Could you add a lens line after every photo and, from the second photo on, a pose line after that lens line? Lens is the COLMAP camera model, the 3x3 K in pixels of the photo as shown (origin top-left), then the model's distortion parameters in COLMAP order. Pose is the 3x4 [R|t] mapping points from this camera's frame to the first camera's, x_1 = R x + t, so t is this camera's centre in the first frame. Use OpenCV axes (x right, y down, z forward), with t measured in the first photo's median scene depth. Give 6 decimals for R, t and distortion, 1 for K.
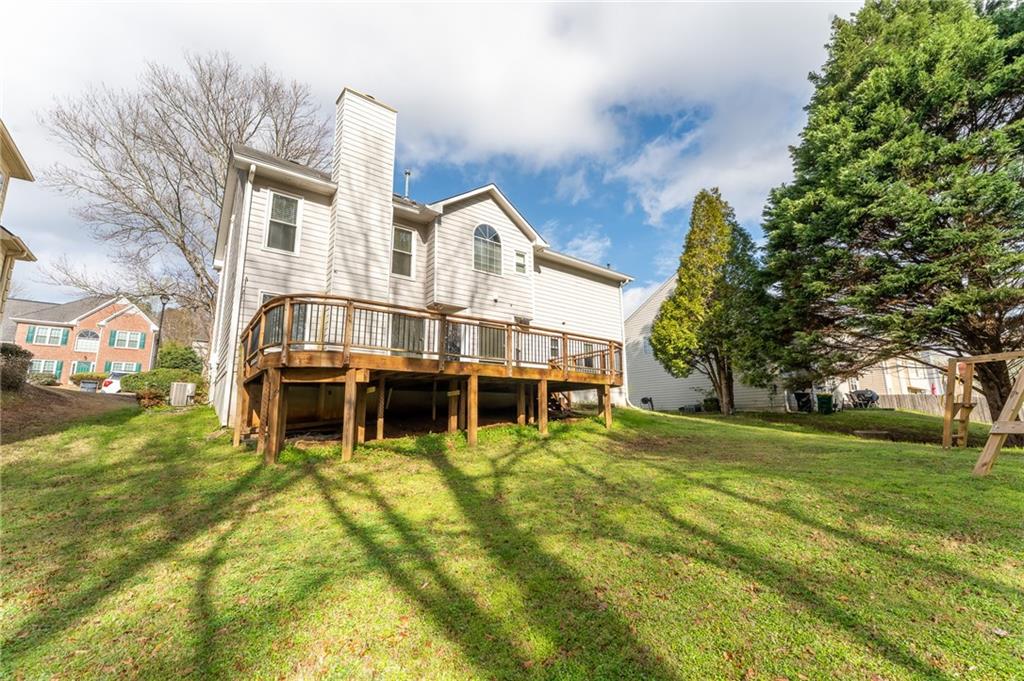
lens RADIAL K [[430.2, 0, 512.0], [0, 430.2, 340.5], [0, 0, 1]] dist [-0.000113, -0.000026]
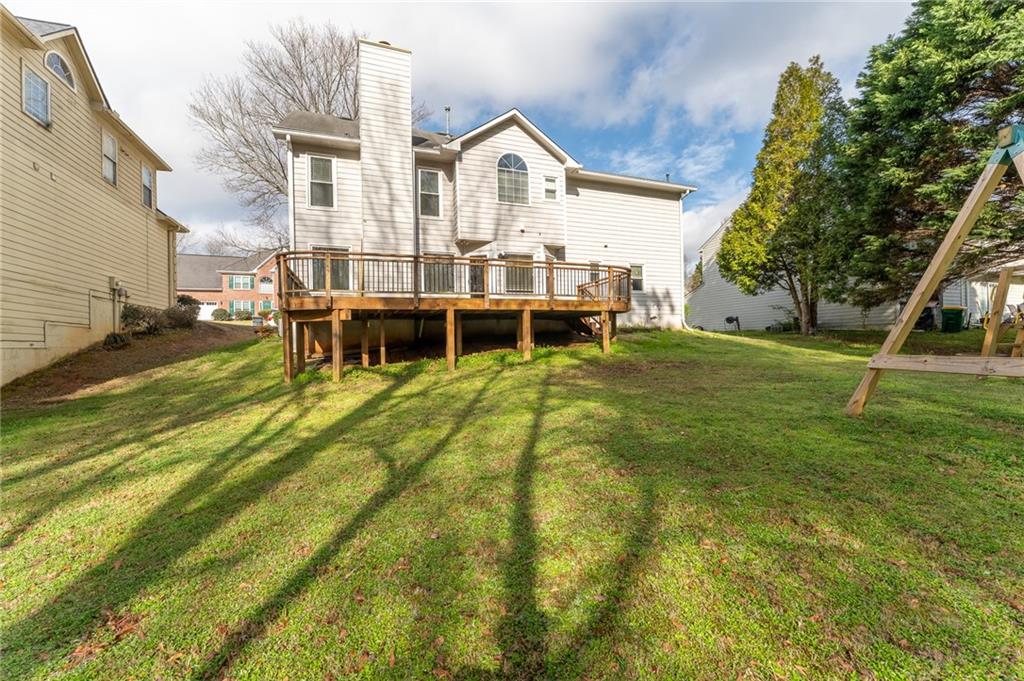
lens RADIAL K [[419.2, 0, 512.0], [0, 419.2, 340.5], [0, 0, 1]] dist [-0.007316, 0.007325]
pose [[0.953338, -0.011163, -0.301699, 0.251089], [0.066662, 0.982434, 0.174296, -0.011849], [0.294454, -0.186275, 0.937336, 0.003938]]
